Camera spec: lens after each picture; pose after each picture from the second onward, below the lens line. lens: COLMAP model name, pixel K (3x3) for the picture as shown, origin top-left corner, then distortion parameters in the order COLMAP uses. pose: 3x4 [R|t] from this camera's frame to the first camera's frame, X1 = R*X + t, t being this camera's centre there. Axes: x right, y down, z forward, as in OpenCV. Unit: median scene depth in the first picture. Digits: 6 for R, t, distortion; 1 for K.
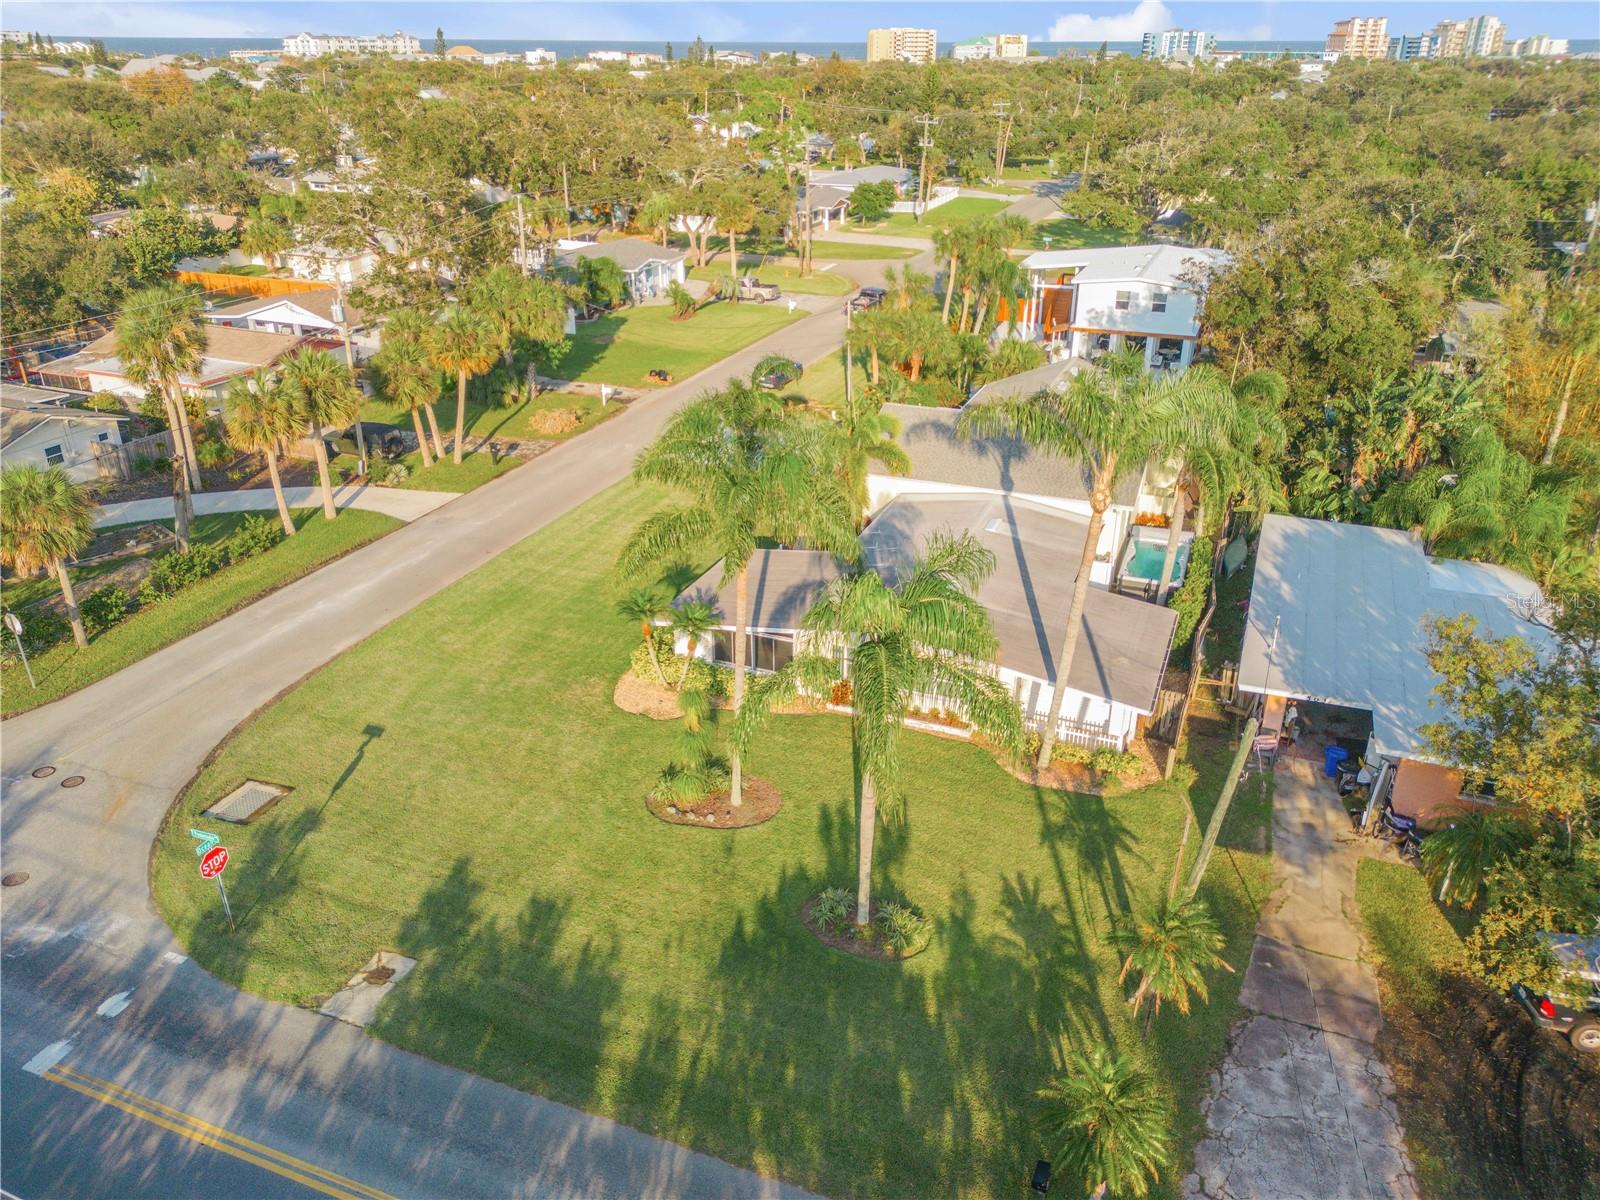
lens RADIAL K [[1150.2, 0, 802.1], [0, 1150.2, 623.9], [0, 0, 1]] dist [0.022614, -0.004562]
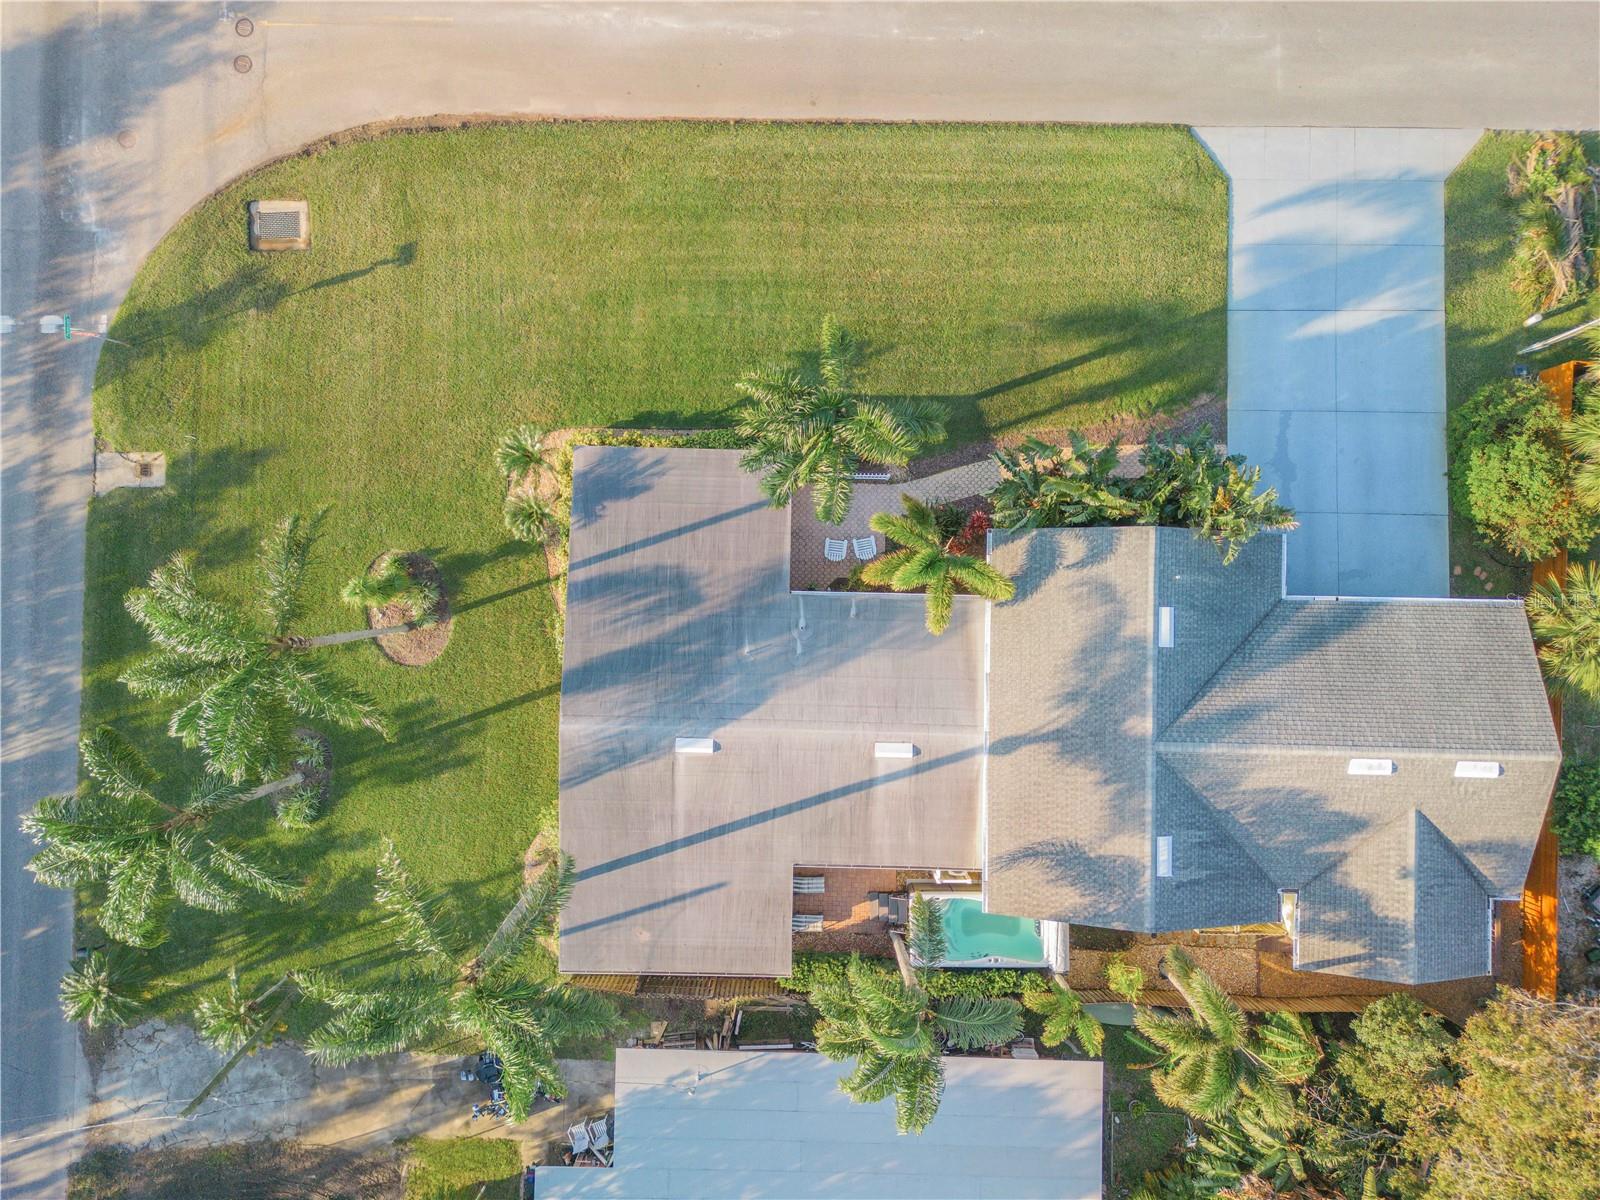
lens RADIAL K [[1141.5, 0, 800.0], [0, 1141.5, 600.0], [0, 0, 1]] dist [0.046768, -0.038204]
pose [[0.354751, 0.934742, -0.020211, 0.077298], [-0.418308, 0.178014, 0.890691, -1.009405], [0.836164, -0.307518, 0.454161, 0.785968]]
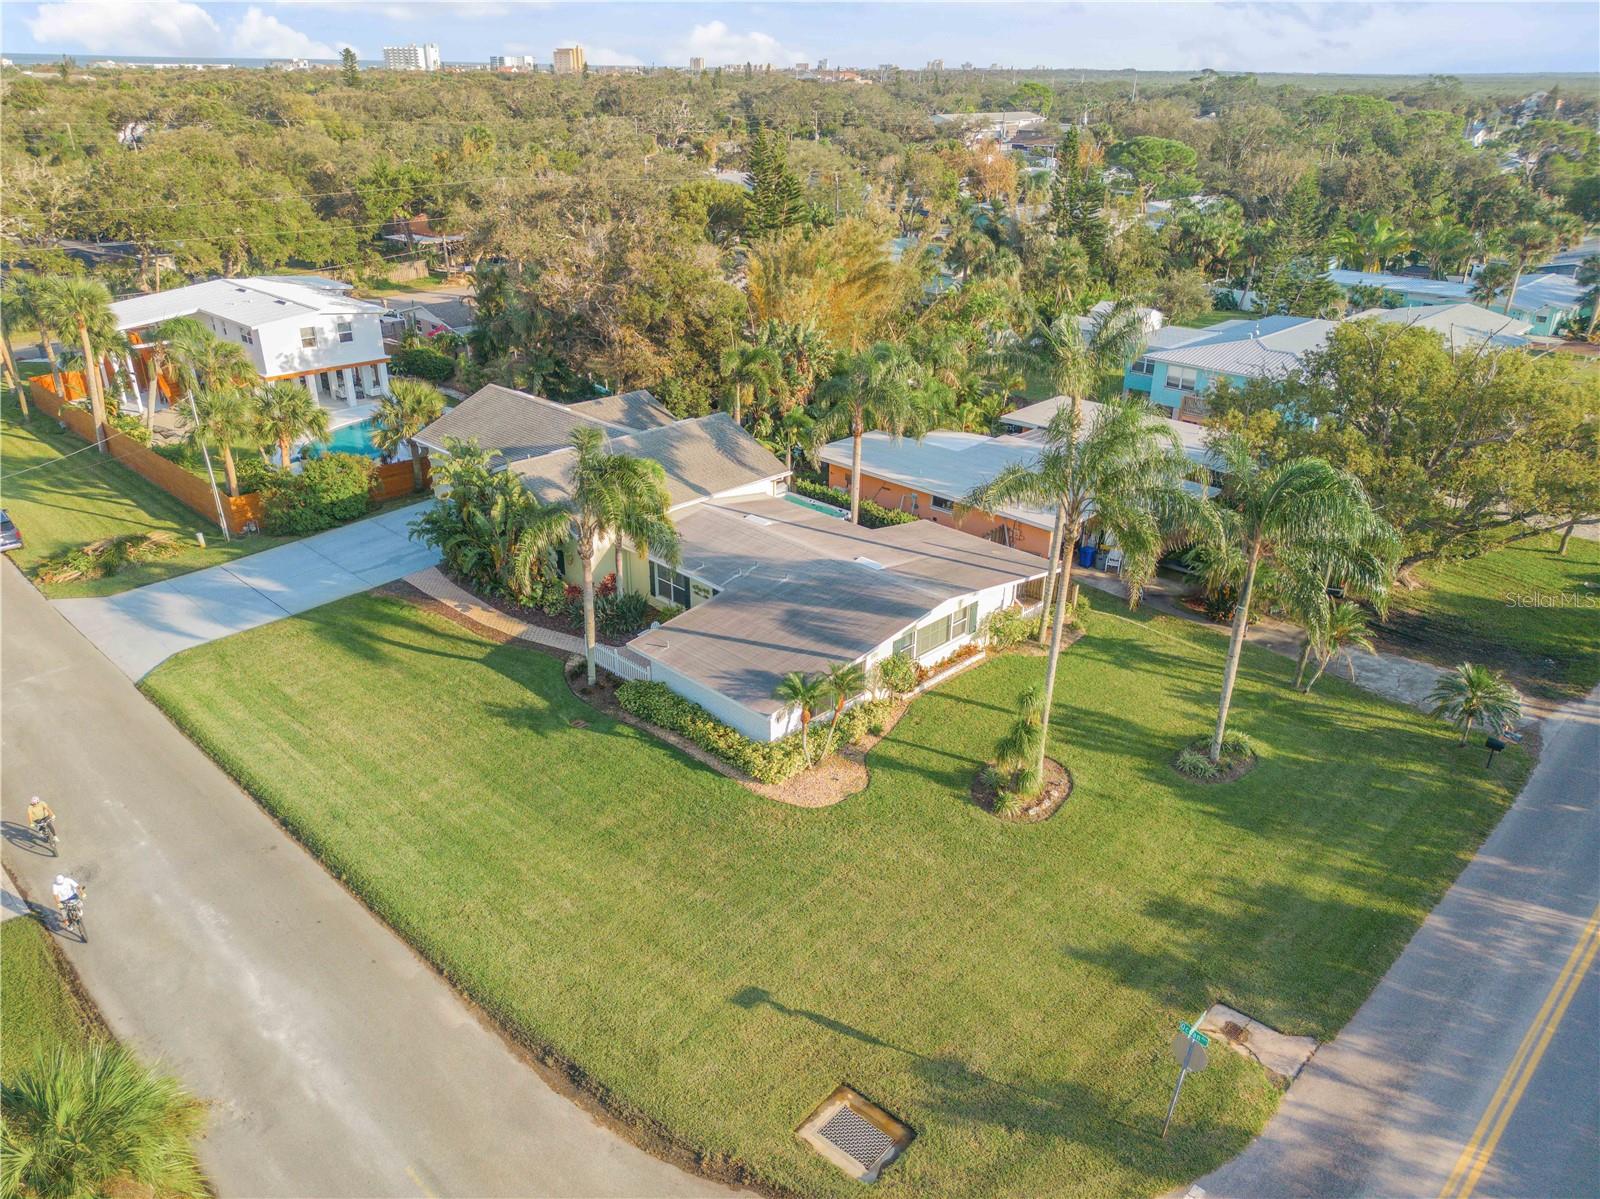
lens RADIAL K [[1141.5, 0, 800.0], [0, 1141.5, 599.5], [0, 0, 1]] dist [0.046768, -0.038204]
pose [[0.386382, -0.380128, 0.840364, -0.949395], [0.399578, 0.890170, 0.218940, -0.304926], [-0.831292, 0.251197, 0.495836, 0.586667]]
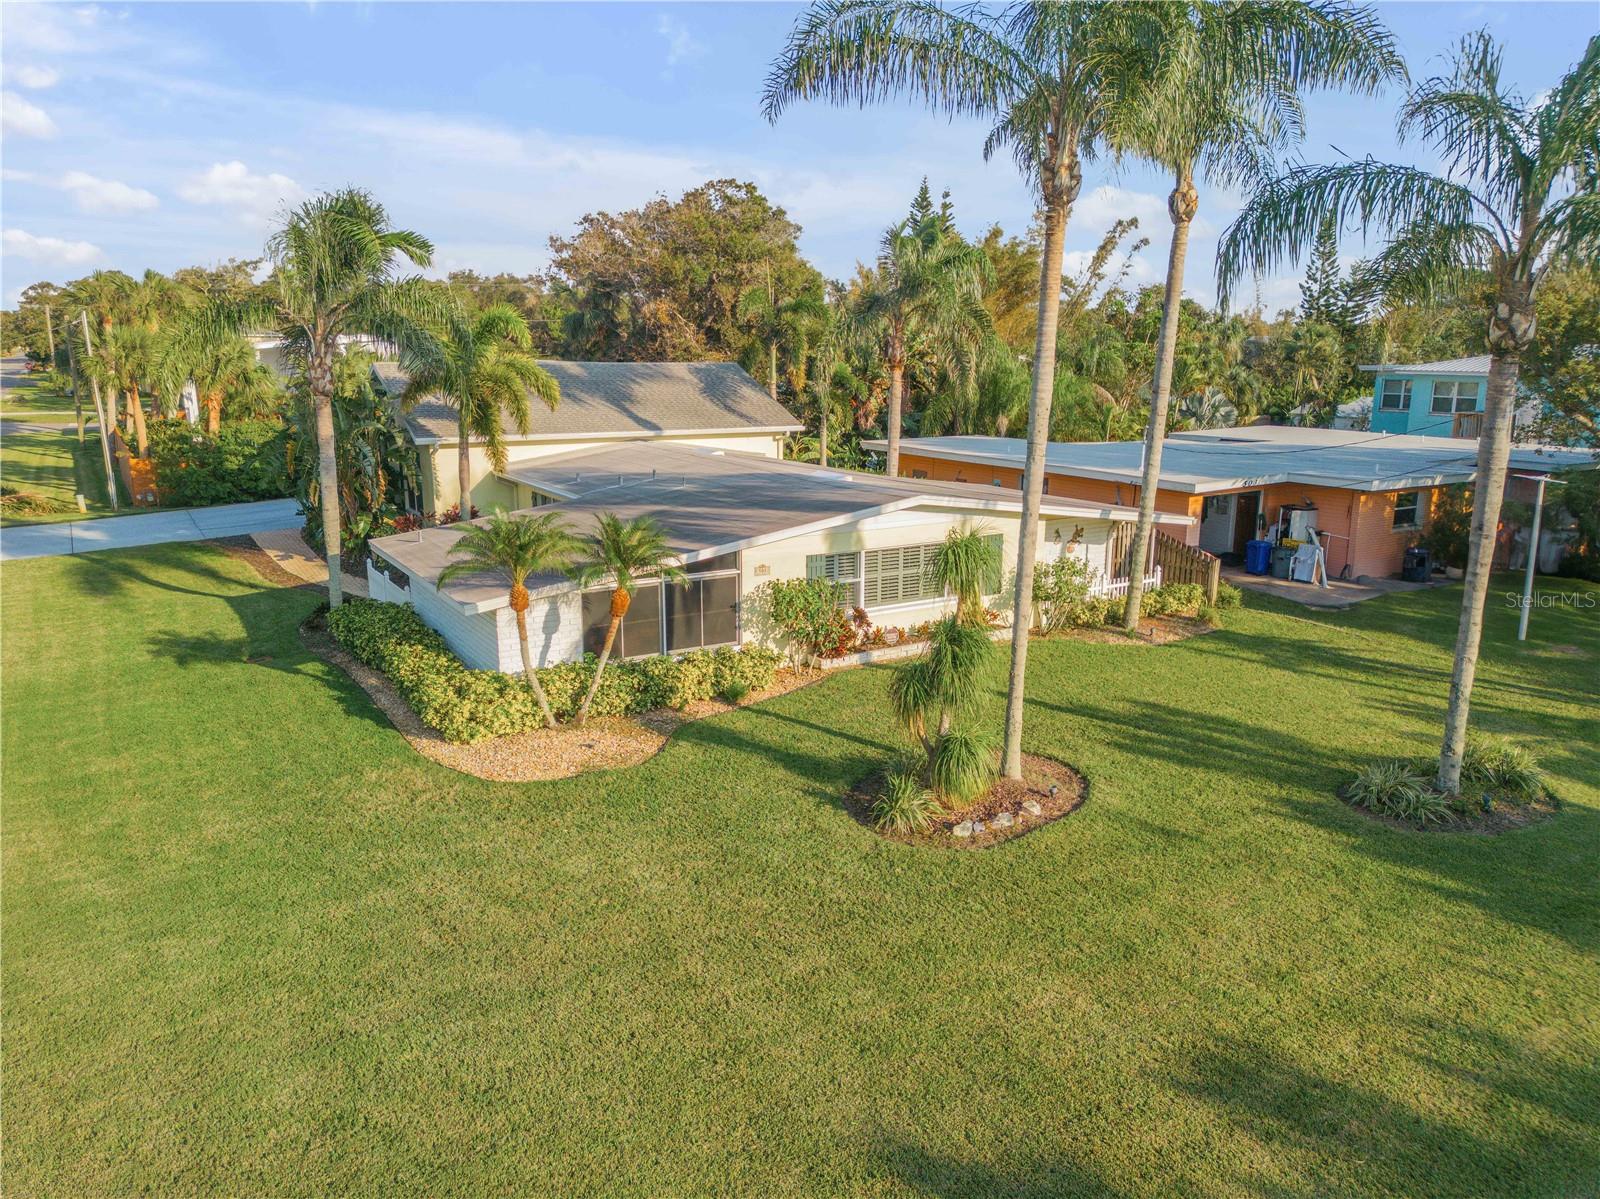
lens RADIAL K [[1141.5, 0, 800.0], [0, 1141.5, 599.5], [0, 0, 1]] dist [0.046768, -0.038204]
pose [[0.597589, -0.178022, 0.781790, -0.467817], [0.355770, 0.932673, -0.059566, 0.076162], [-0.718550, 0.313733, 0.620691, 0.706724]]
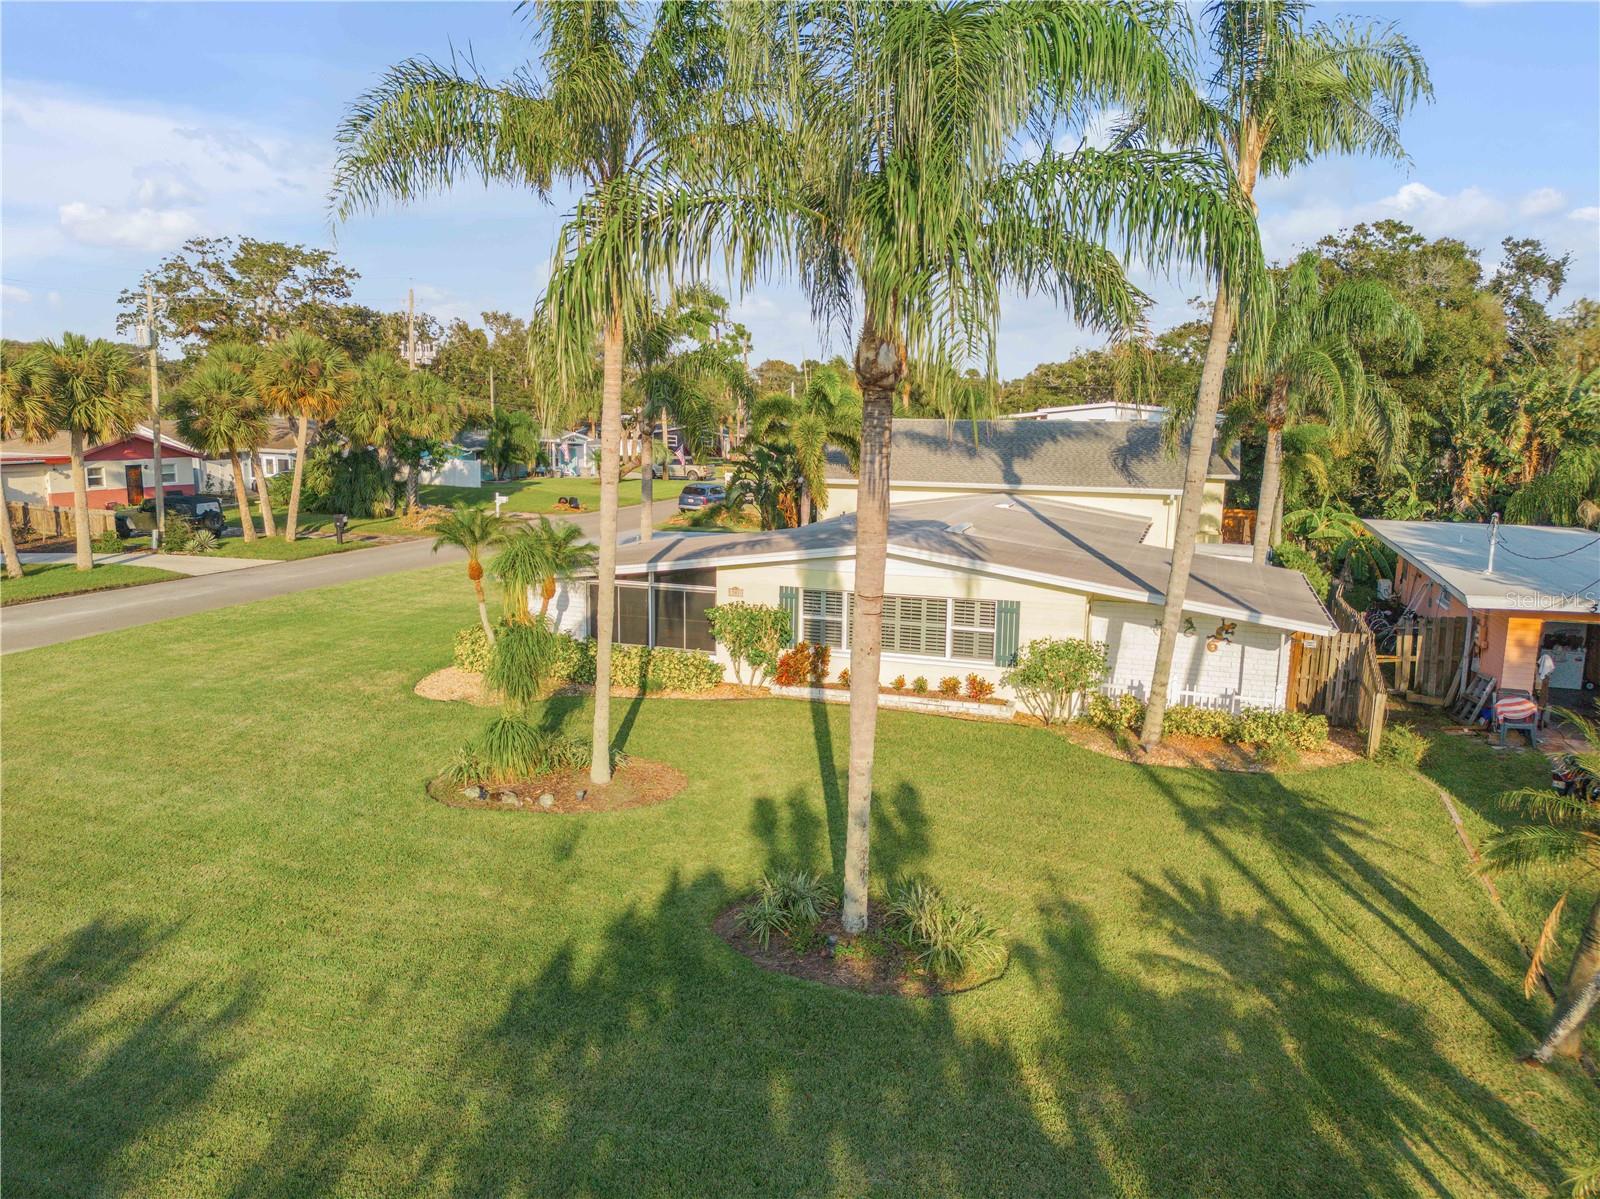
lens RADIAL K [[1141.5, 0, 800.0], [0, 1141.5, 599.5], [0, 0, 1]] dist [0.046768, -0.038204]
pose [[0.998704, 0.002054, 0.050861, 0.007090], [0.012759, 0.957182, -0.289205, 0.219277], [-0.049278, 0.289479, 0.955915, 0.447588]]
